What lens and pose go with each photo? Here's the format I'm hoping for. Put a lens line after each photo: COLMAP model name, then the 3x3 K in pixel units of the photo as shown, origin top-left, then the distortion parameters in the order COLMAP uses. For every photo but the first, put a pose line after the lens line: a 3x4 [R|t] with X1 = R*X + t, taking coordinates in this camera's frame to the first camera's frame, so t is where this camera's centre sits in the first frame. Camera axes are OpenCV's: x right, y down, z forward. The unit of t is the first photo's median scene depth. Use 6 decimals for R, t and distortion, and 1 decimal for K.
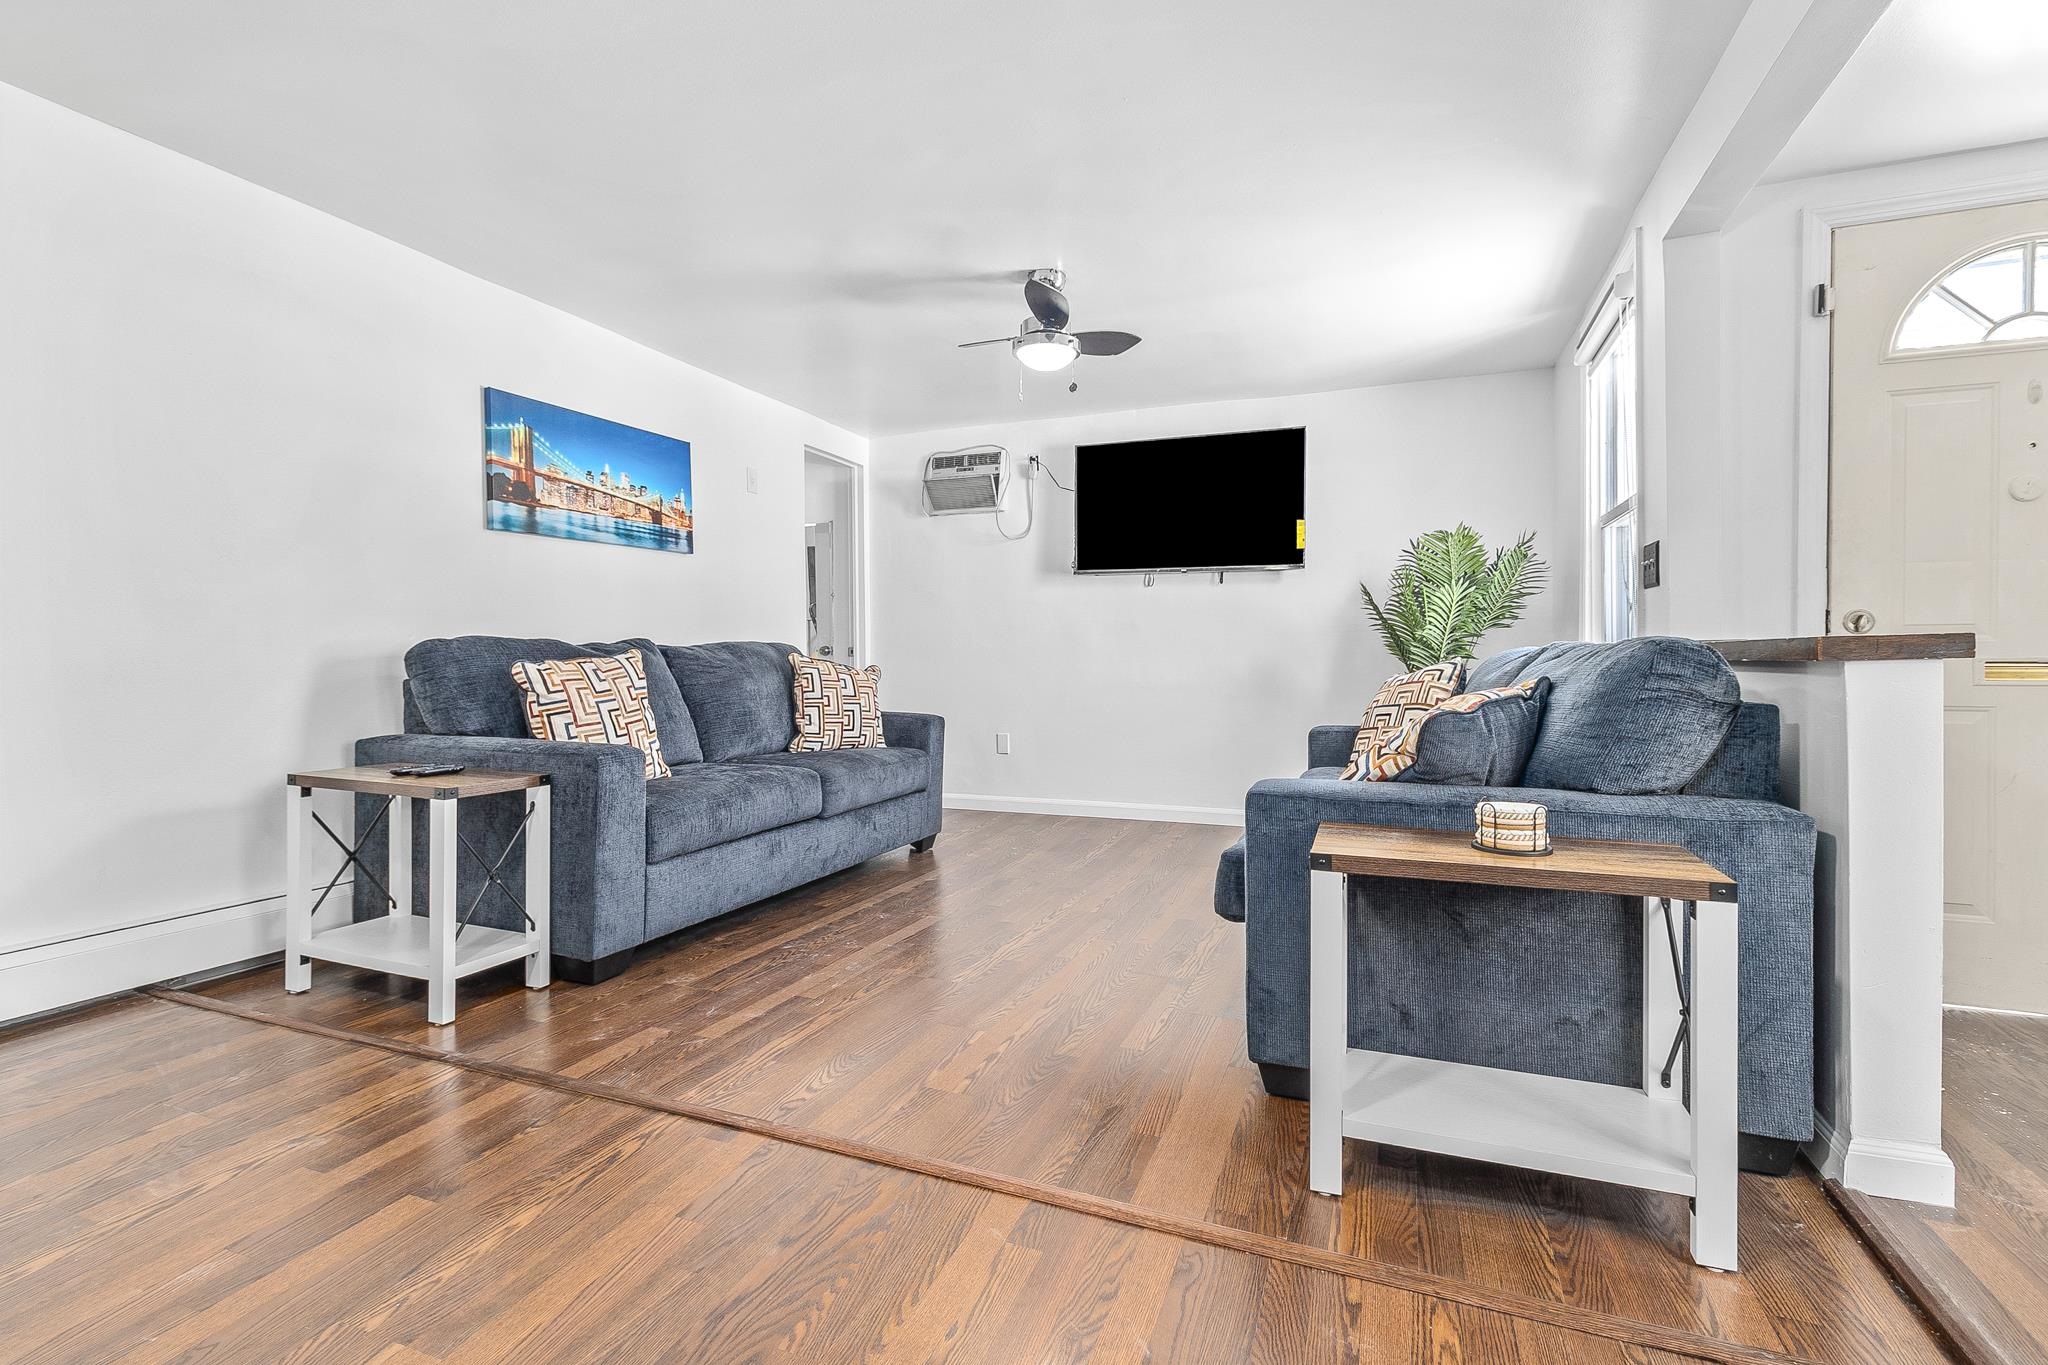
lens RADIAL K [[944.2, 0, 1034.3], [0, 944.2, 654.4], [0, 0, 1]] dist [0.006237, -0.001257]
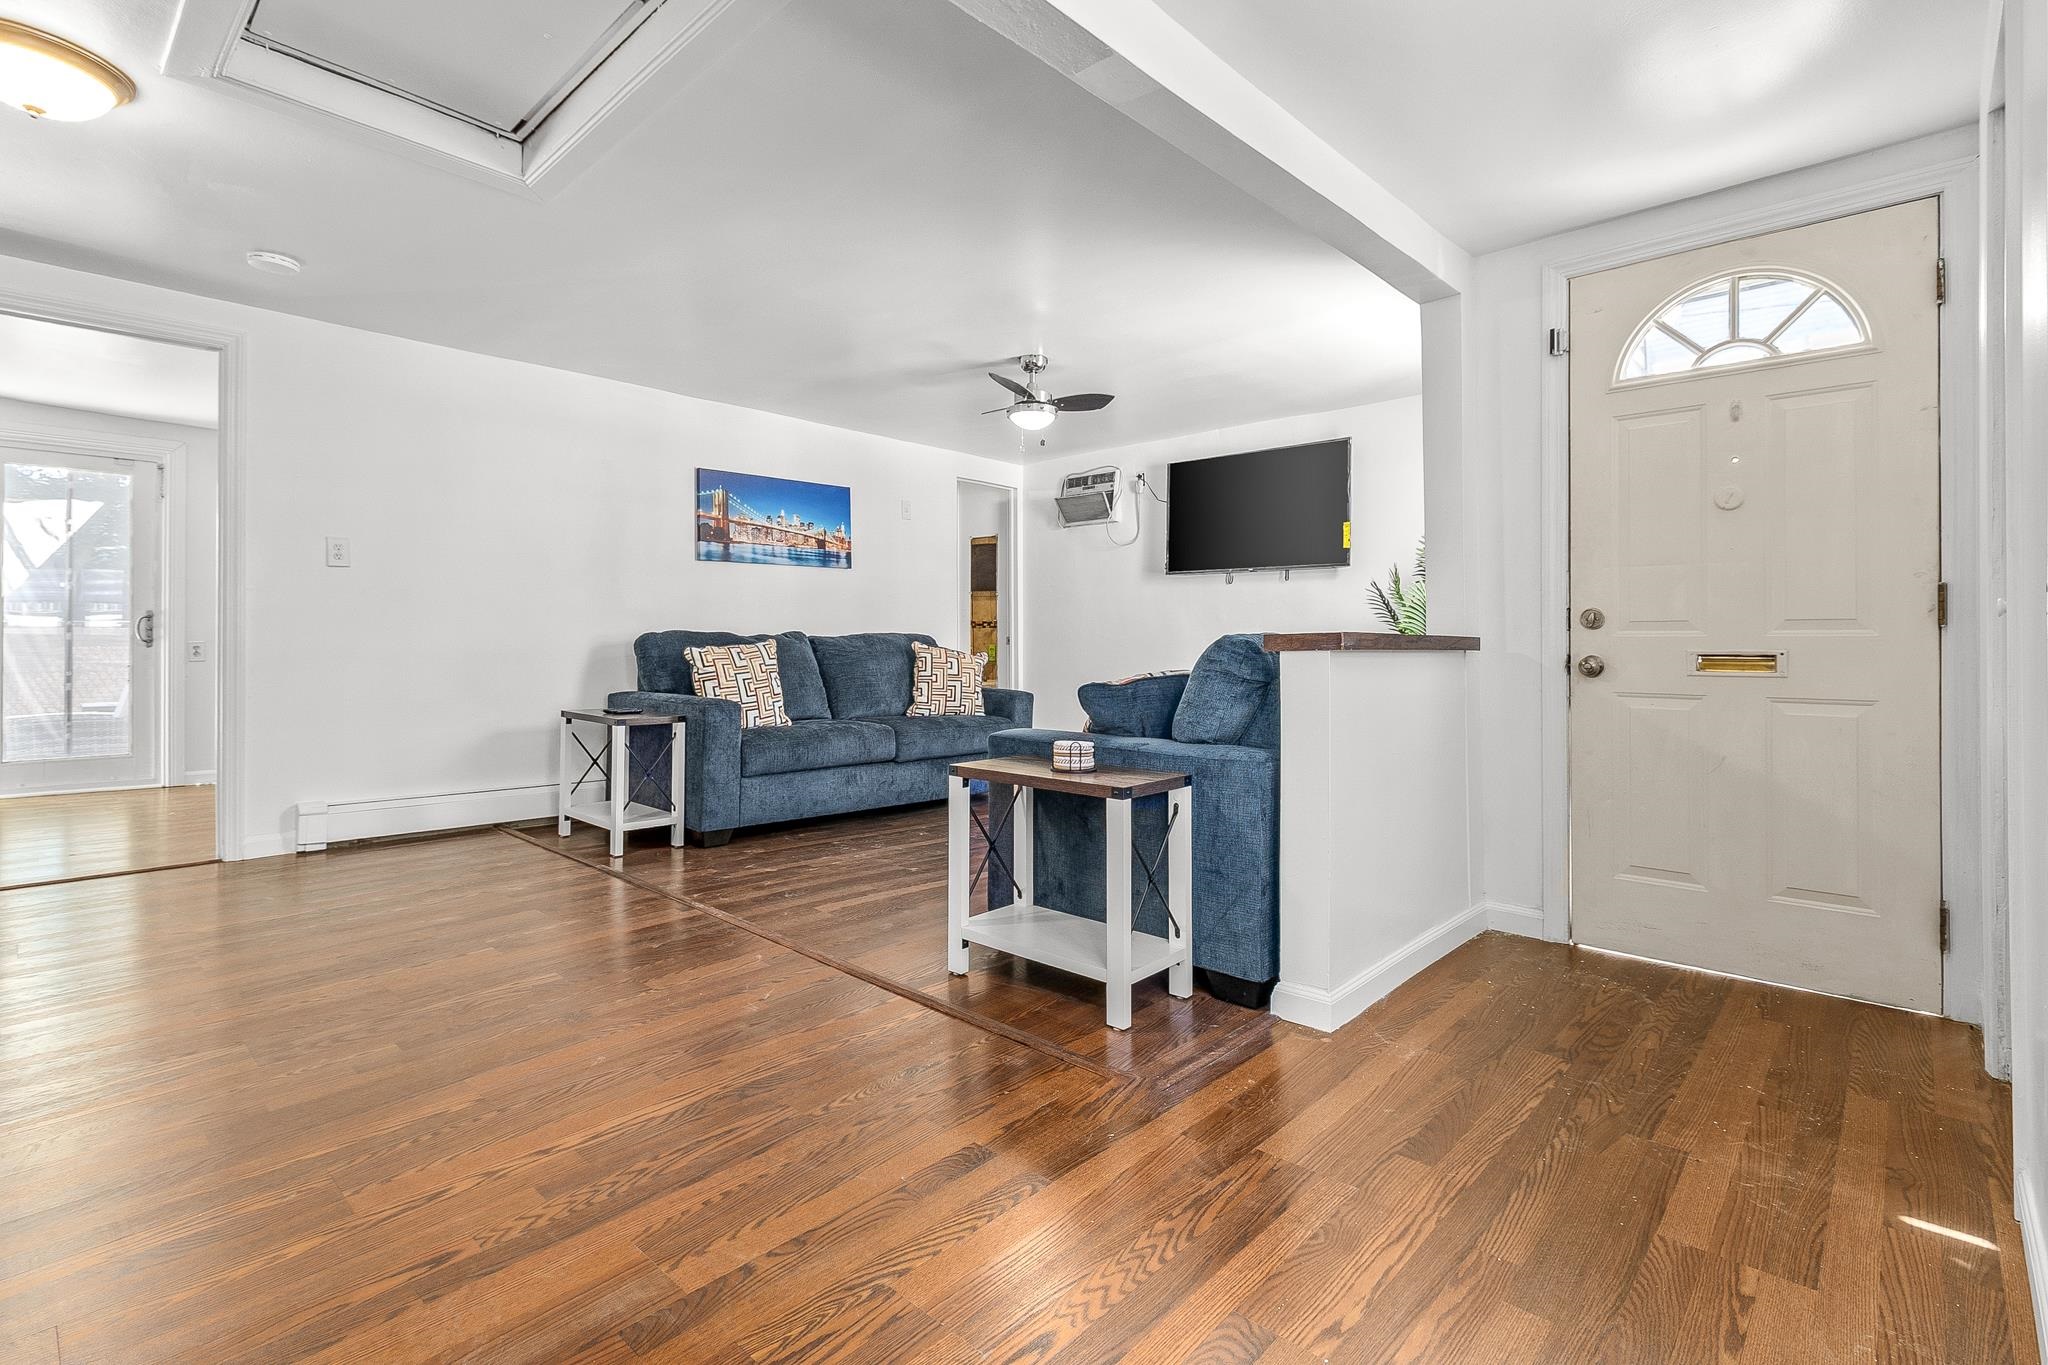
lens RADIAL K [[965.3, 0, 1031.0], [0, 965.3, 621.0], [0, 0, 1]] dist [0.001041, -0.000262]
pose [[0.928443, -0.004183, -0.371451, 0.491827], [-0.003959, 0.999768, -0.021153, -0.003078], [0.371454, 0.021110, 0.928211, -0.241950]]
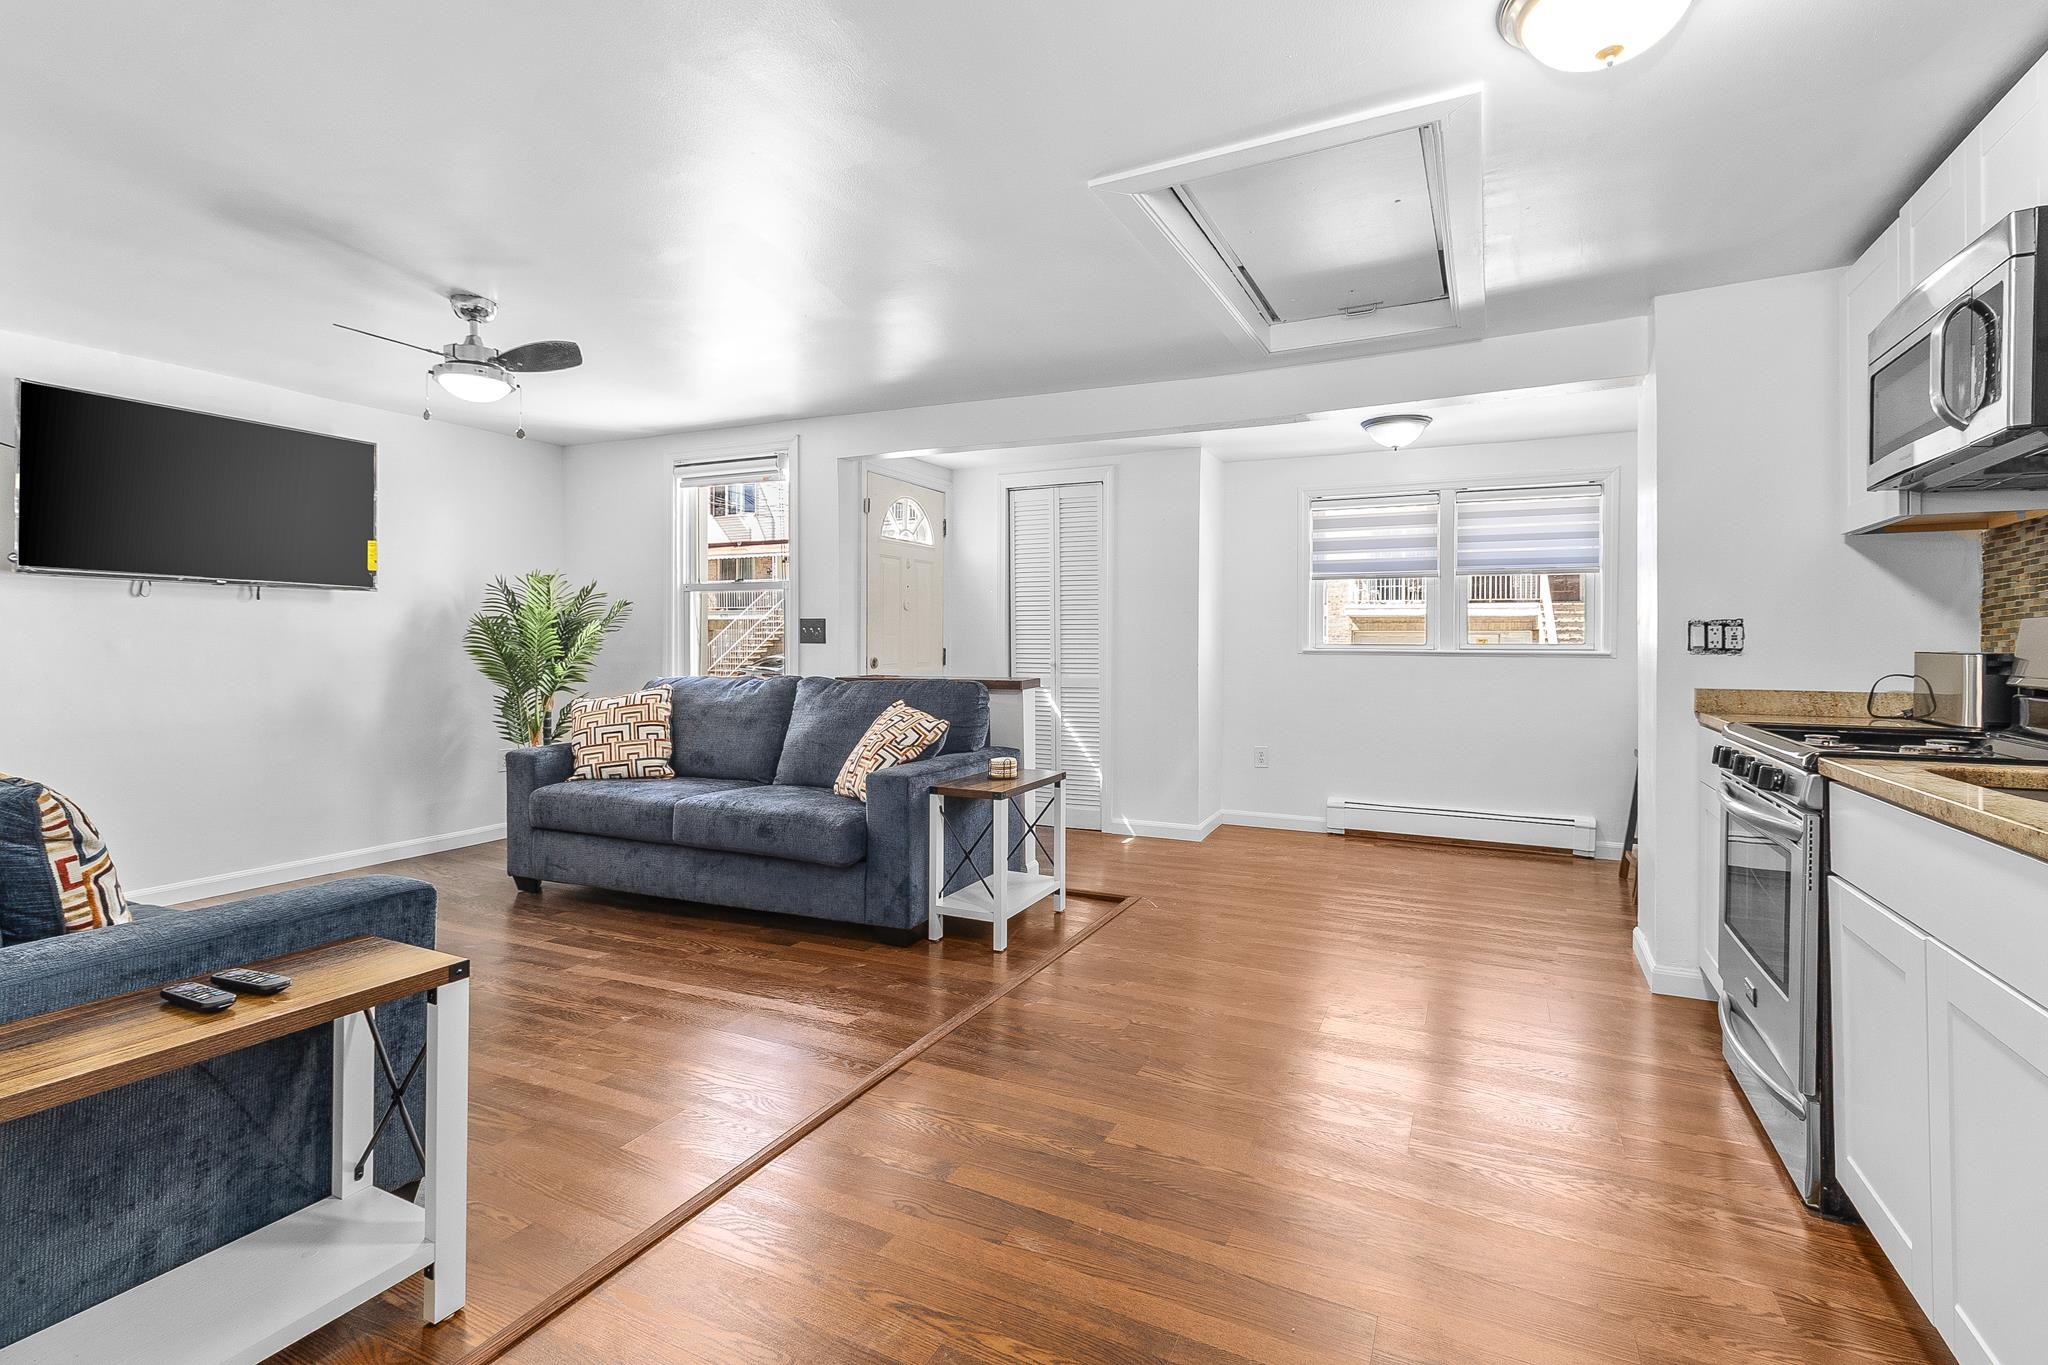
lens RADIAL K [[944.2, 0, 1034.3], [0, 944.2, 654.4], [0, 0, 1]] dist [0.006237, -0.001257]
pose [[0.078208, -0.014001, 0.996839, -0.847126], [-0.005159, 0.999882, 0.014448, -0.061414], [-0.996924, -0.006273, 0.078126, 0.357932]]
